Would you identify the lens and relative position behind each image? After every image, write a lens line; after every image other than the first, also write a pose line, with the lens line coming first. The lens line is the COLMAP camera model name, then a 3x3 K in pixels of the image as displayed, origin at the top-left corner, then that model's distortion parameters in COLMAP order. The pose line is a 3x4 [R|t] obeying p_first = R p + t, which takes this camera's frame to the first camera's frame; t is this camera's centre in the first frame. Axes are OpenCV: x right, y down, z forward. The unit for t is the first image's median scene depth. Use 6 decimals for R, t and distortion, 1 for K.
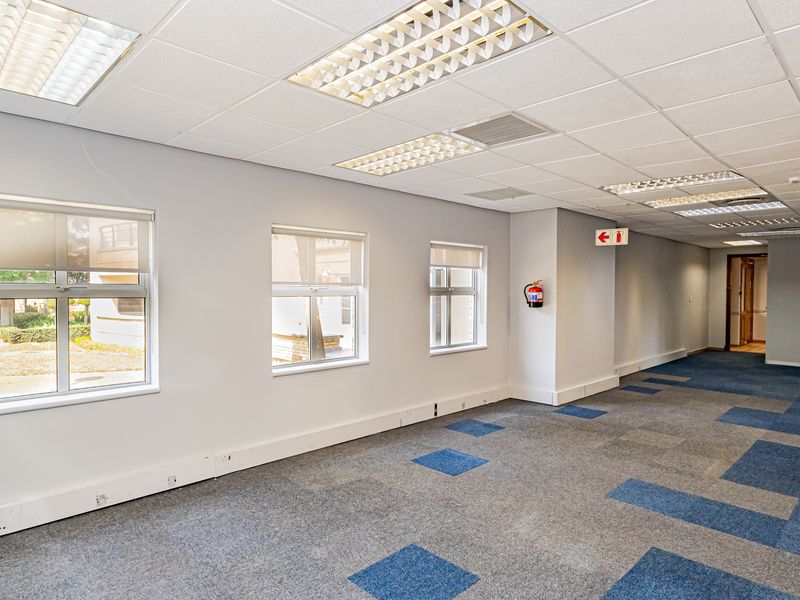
lens RADIAL K [[494.1, 0, 400.0], [0, 494.1, 300.0], [0, 0, 1]] dist [0.005826, 0.000127]
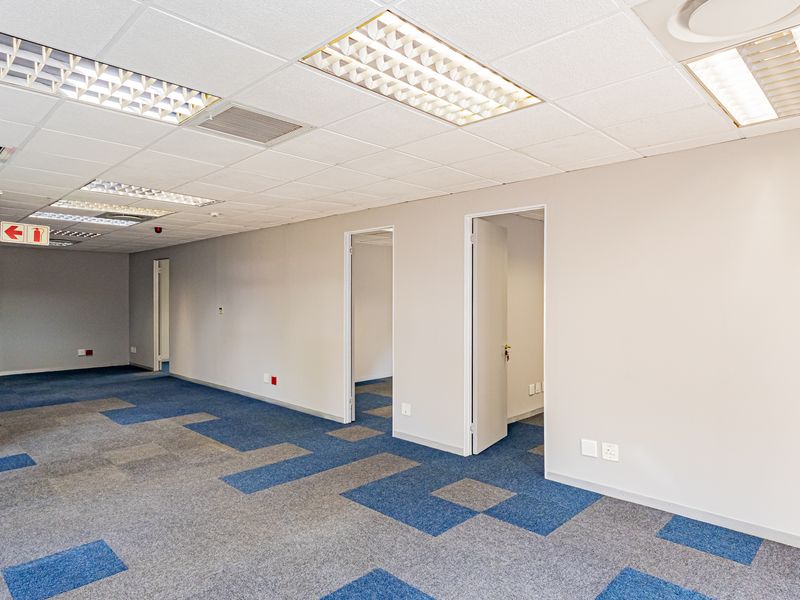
lens RADIAL K [[494.1, 0, 400.0], [0, 494.1, 300.0], [0, 0, 1]] dist [0.005826, 0.000127]
pose [[-0.023144, -0.009014, 0.999691, -0.426981], [0.018061, 0.999792, 0.009433, -0.018108], [-0.999569, 0.018273, -0.022977, 0.457222]]
